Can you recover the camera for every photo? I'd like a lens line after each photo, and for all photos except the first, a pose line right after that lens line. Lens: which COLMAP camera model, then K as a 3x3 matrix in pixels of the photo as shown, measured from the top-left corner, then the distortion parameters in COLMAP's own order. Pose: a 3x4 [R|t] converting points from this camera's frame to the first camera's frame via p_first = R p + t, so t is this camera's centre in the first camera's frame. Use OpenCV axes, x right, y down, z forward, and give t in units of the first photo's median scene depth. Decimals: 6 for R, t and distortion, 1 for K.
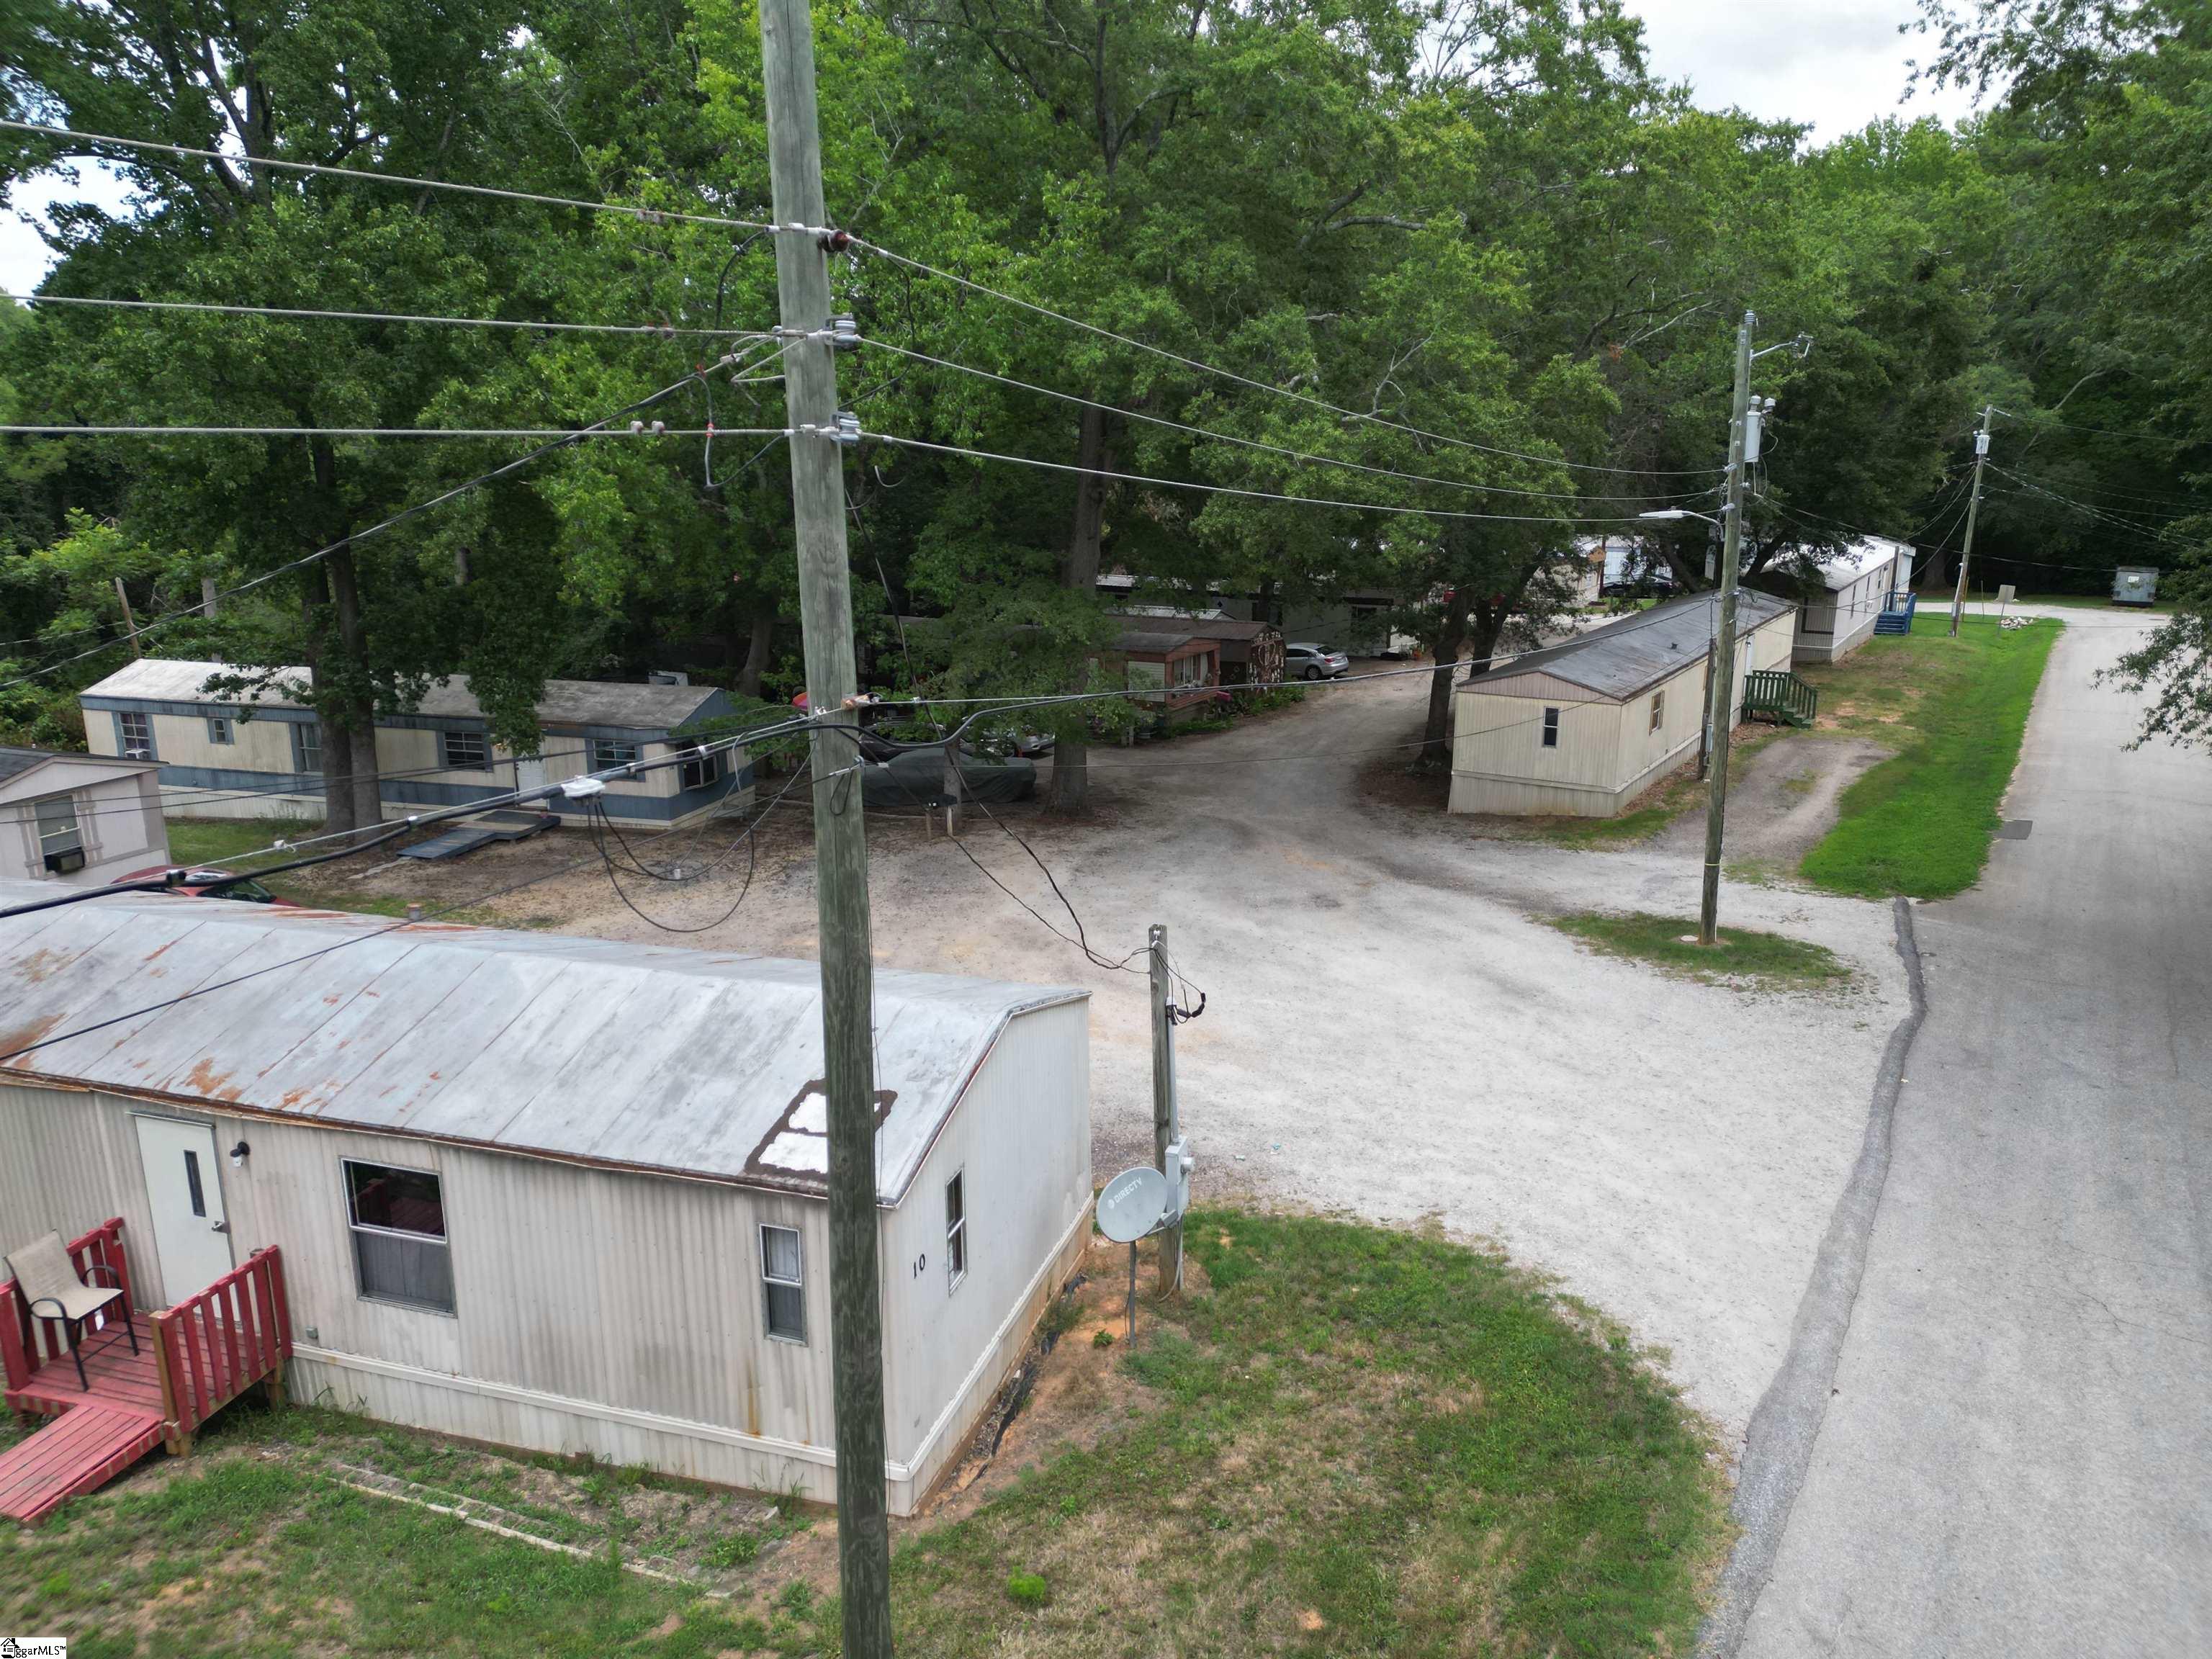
lens RADIAL K [[1502.3, 0, 1060.5], [0, 1502.3, 822.5], [0, 0, 1]] dist [0.087320, -0.081344]
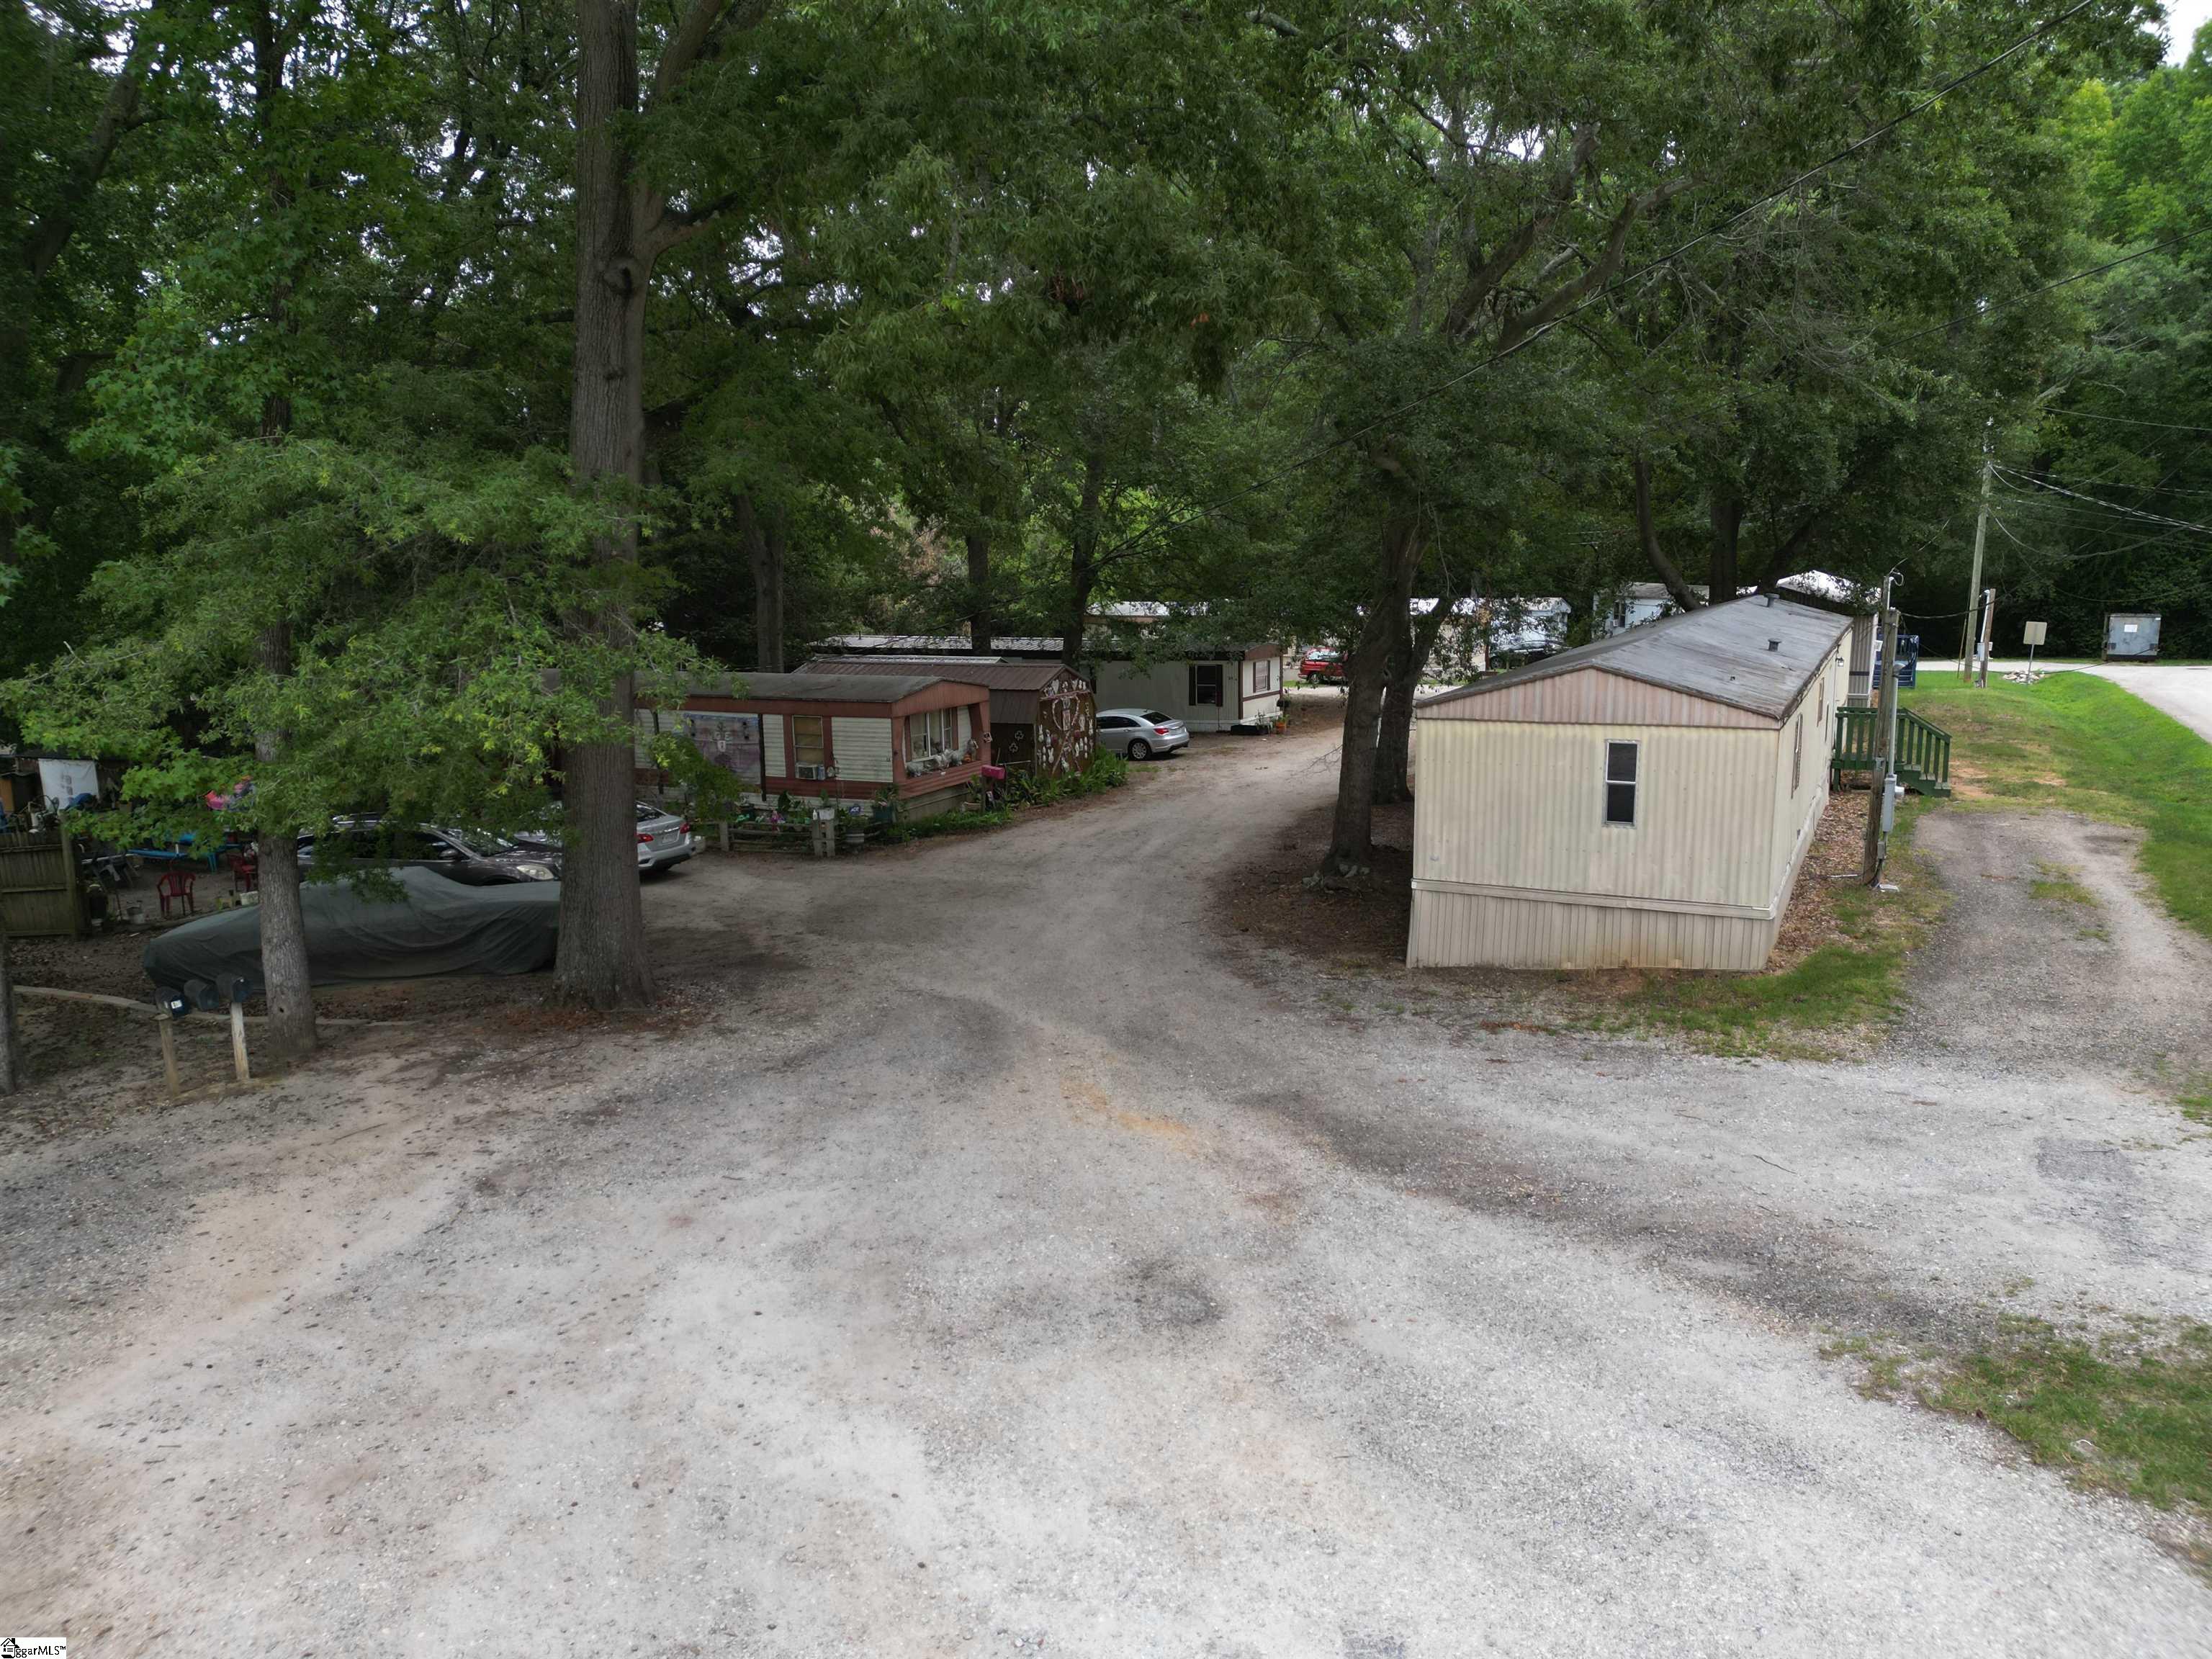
lens RADIAL K [[1502.3, 0, 1060.5], [0, 1502.3, 822.5], [0, 0, 1]] dist [0.087320, -0.081344]
pose [[0.994097, -0.024987, 0.105581, 0.098318], [0.033756, 0.996052, -0.082098, -0.017590], [-0.103113, 0.085177, 0.991016, 0.547557]]
